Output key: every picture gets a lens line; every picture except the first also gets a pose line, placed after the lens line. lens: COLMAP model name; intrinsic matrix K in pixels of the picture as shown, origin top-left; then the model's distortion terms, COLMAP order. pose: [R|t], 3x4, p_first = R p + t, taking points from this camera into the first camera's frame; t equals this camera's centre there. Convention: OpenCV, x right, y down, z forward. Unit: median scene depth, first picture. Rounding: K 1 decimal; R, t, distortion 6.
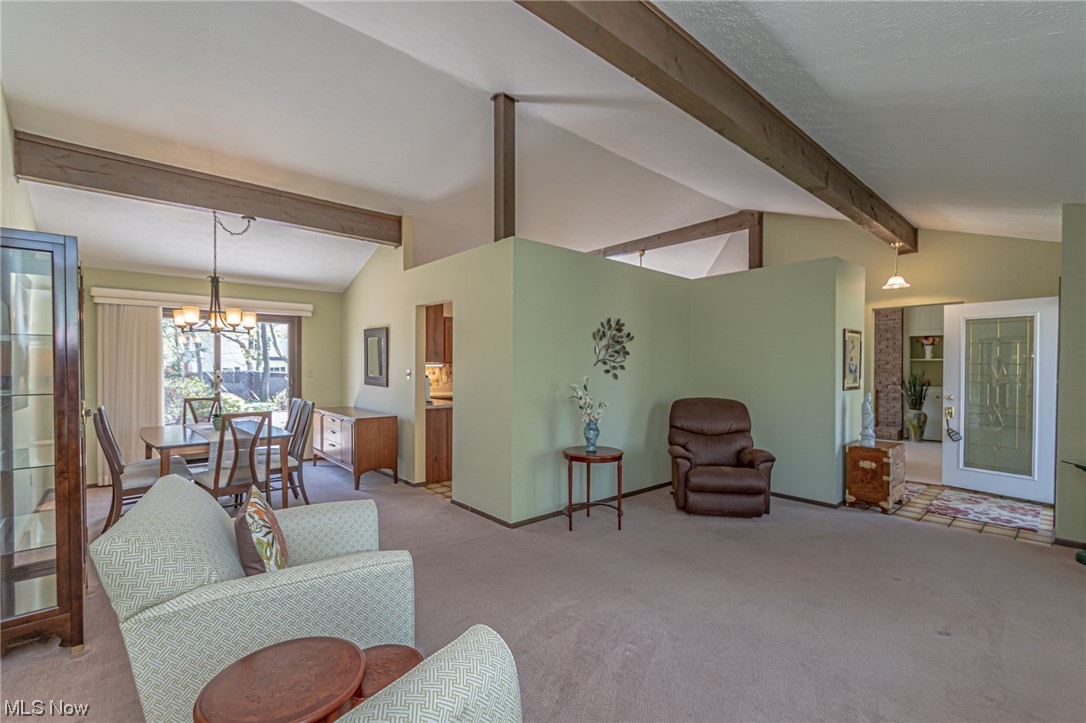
lens RADIAL K [[478.0, 0, 542.1], [0, 478.0, 371.1], [0, 0, 1]] dist [0.004444, -0.002785]
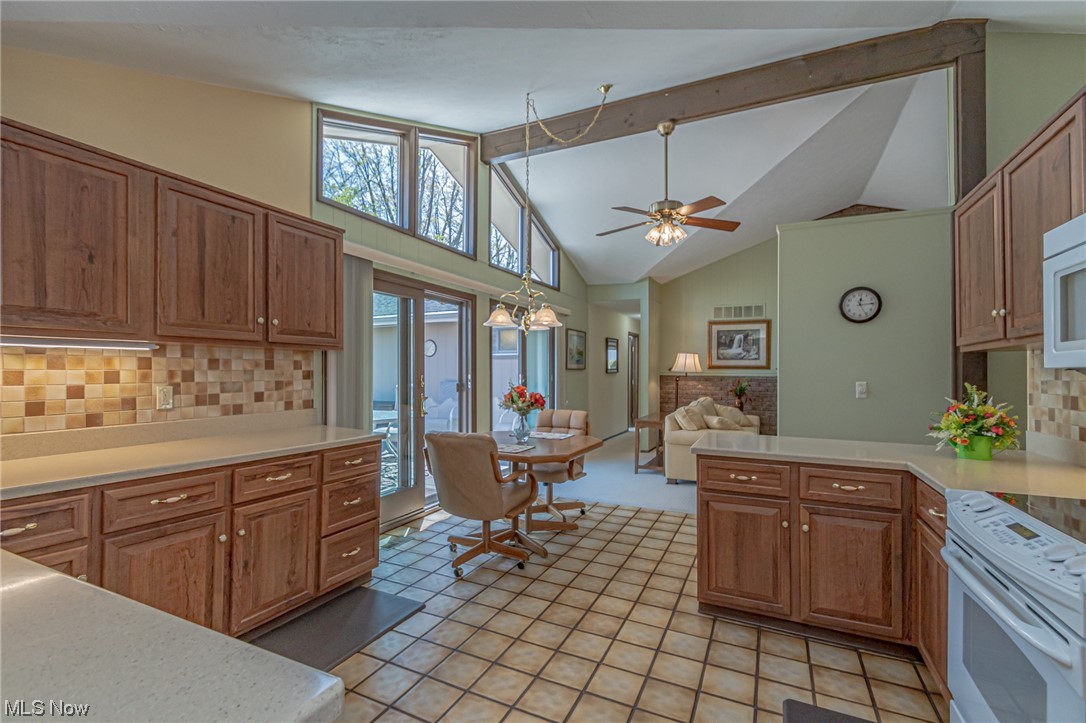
lens RADIAL K [[478.0, 0, 542.1], [0, 478.0, 368.9], [0, 0, 1]] dist [0.004444, -0.002785]
pose [[0.921266, 0.002809, 0.388924, -0.154754], [0.001153, 0.999950, -0.009952, 0.003514], [-0.388932, 0.009616, 0.921216, 0.953990]]
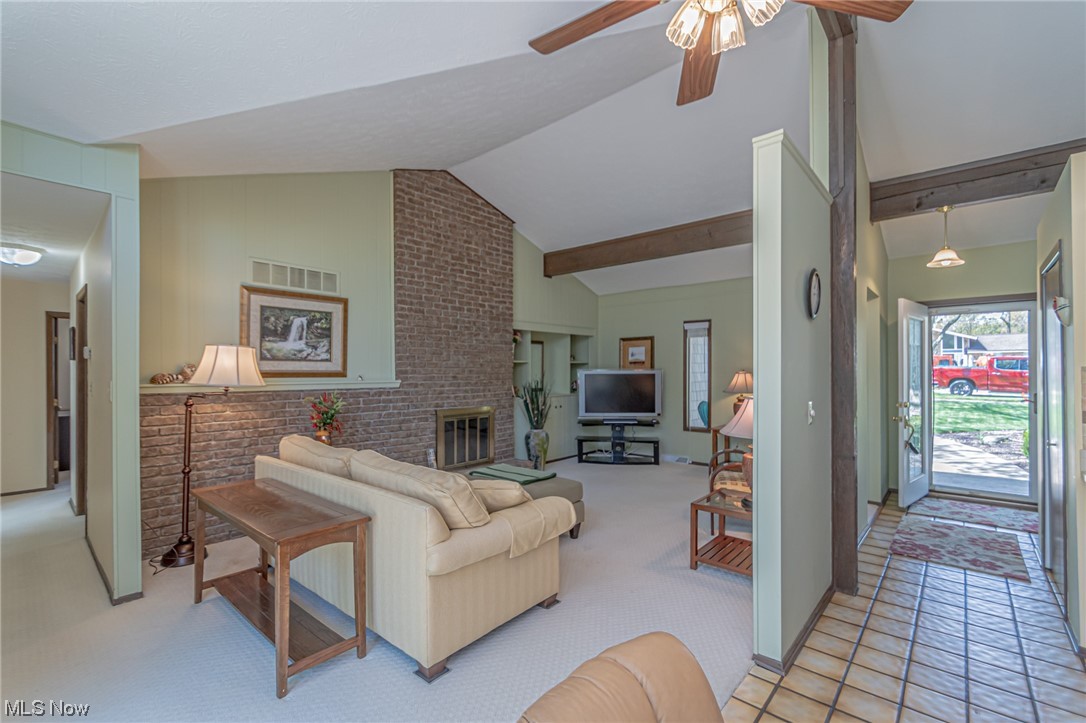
lens RADIAL K [[478.0, 0, 548.9], [0, 478.0, 370.8], [0, 0, 1]] dist [0.004444, -0.002785]
pose [[-0.129949, -0.003095, 0.991516, 0.065599], [0.008517, 0.999955, 0.004237, -0.019678], [-0.991484, 0.008995, -0.129917, 1.707486]]
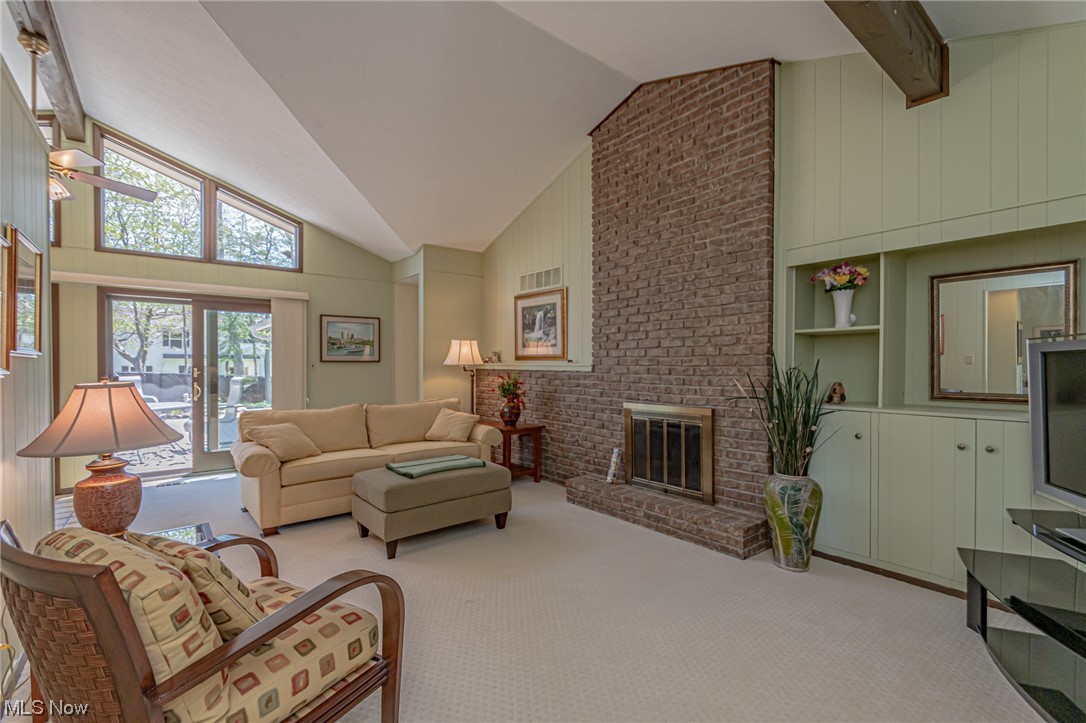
lens RADIAL K [[478.0, 0, 541.6], [0, 478.0, 370.8], [0, 0, 1]] dist [0.004444, -0.002785]
pose [[0.998577, -0.002381, -0.053270, 0.978243], [0.002759, 0.999972, 0.007017, 0.006490], [0.053251, -0.007154, 0.998556, 1.022163]]
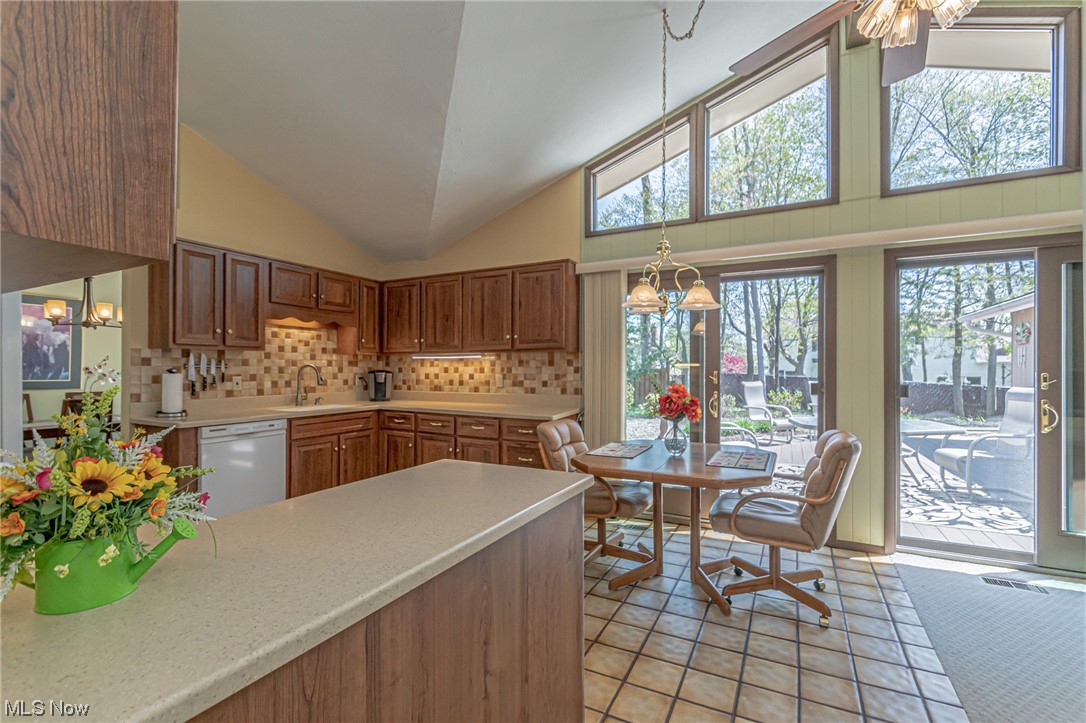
lens RADIAL K [[478.0, 0, 542.6], [0, 478.0, 364.8], [0, 0, 1]] dist [0.004444, -0.002785]
pose [[0.365978, -0.009886, -0.930571, 0.509367], [-0.004533, 0.999913, -0.012405, 0.006232], [0.930613, 0.008758, 0.365901, 1.251953]]
